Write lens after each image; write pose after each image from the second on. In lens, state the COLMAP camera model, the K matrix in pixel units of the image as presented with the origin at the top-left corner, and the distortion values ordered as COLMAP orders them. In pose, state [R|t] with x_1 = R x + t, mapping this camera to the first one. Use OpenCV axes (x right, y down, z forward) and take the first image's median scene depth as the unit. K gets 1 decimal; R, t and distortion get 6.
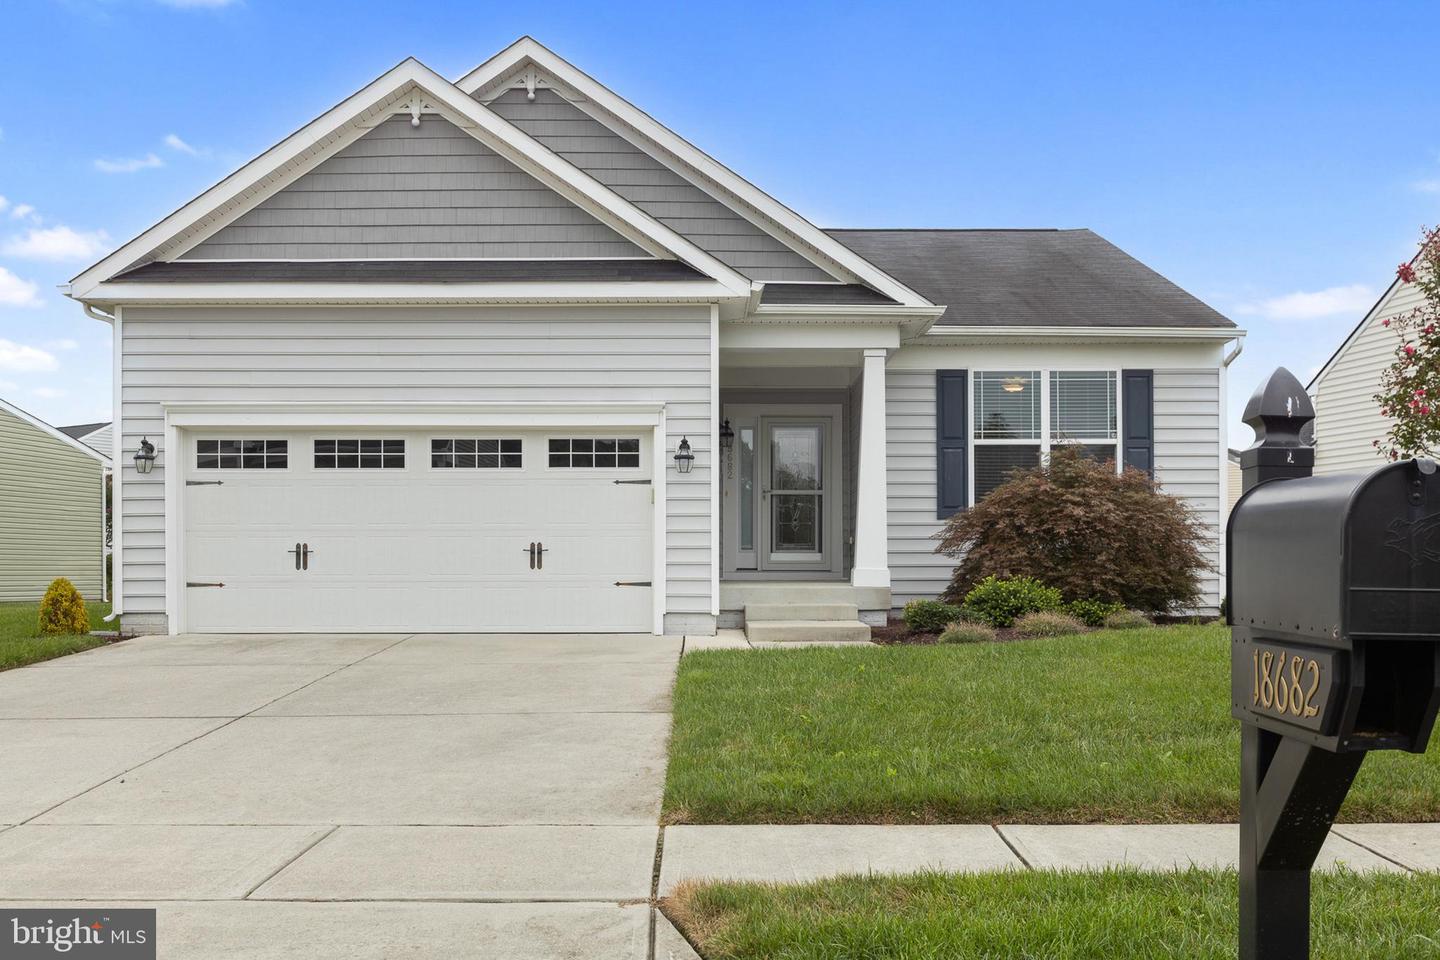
lens RADIAL K [[1428.4, 0, 720.2], [0, 1428.4, 559.0], [0, 0, 1]] dist [0.007456, -0.006587]
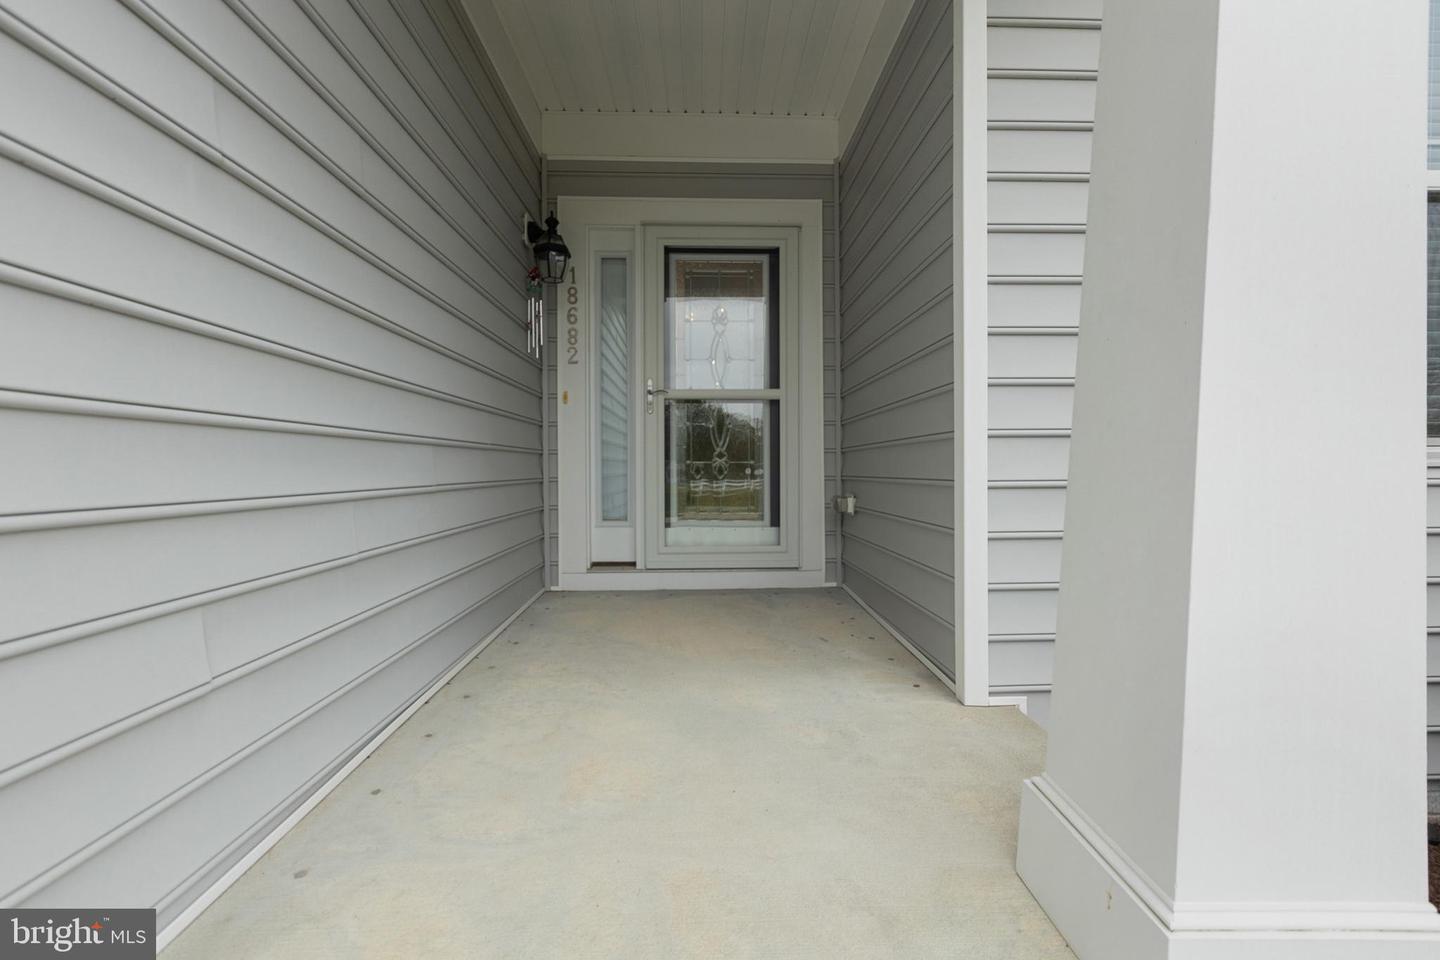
lens RADIAL K [[657.6, 0, 722.1], [0, 657.6, 464.3], [0, 0, 1]] dist [0.009329, 0.000537]
pose [[0.999102, -0.002867, 0.042277, 0.057333], [0.002721, 0.999990, 0.003519, -0.032251], [-0.042287, -0.003401, 0.999100, 1.024494]]
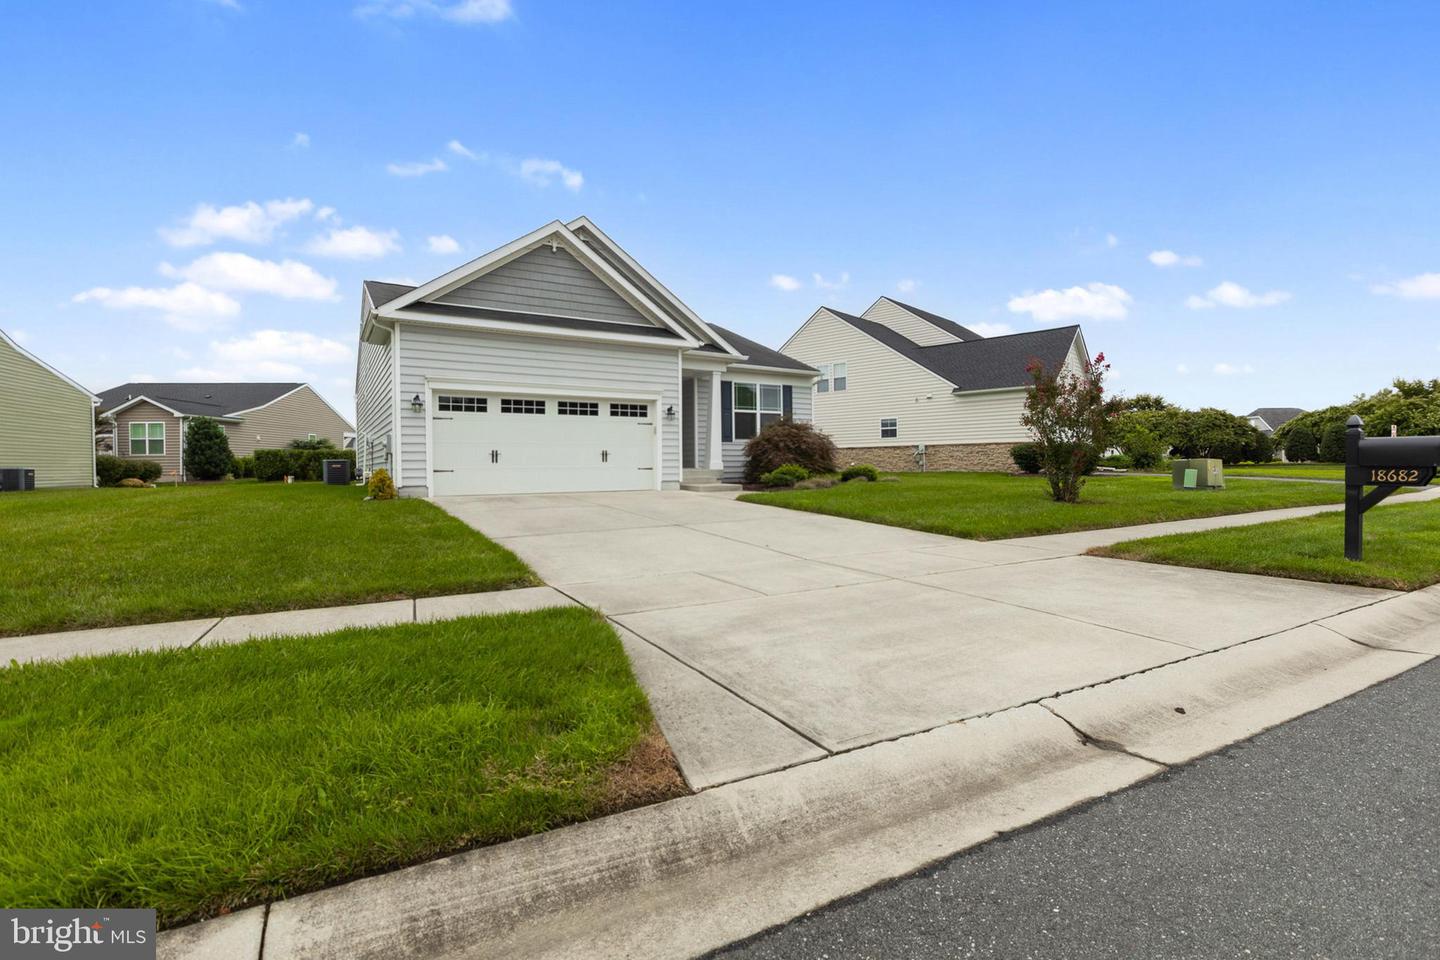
lens RADIAL K [[657.6, 0, 722.1], [0, 657.6, 464.3], [0, 0, 1]] dist [0.009329, 0.000537]
pose [[0.860794, -0.003113, 0.508944, -0.490244], [-0.001949, 0.999954, 0.009412, 0.000247], [-0.508950, -0.009093, 0.860748, 0.035274]]
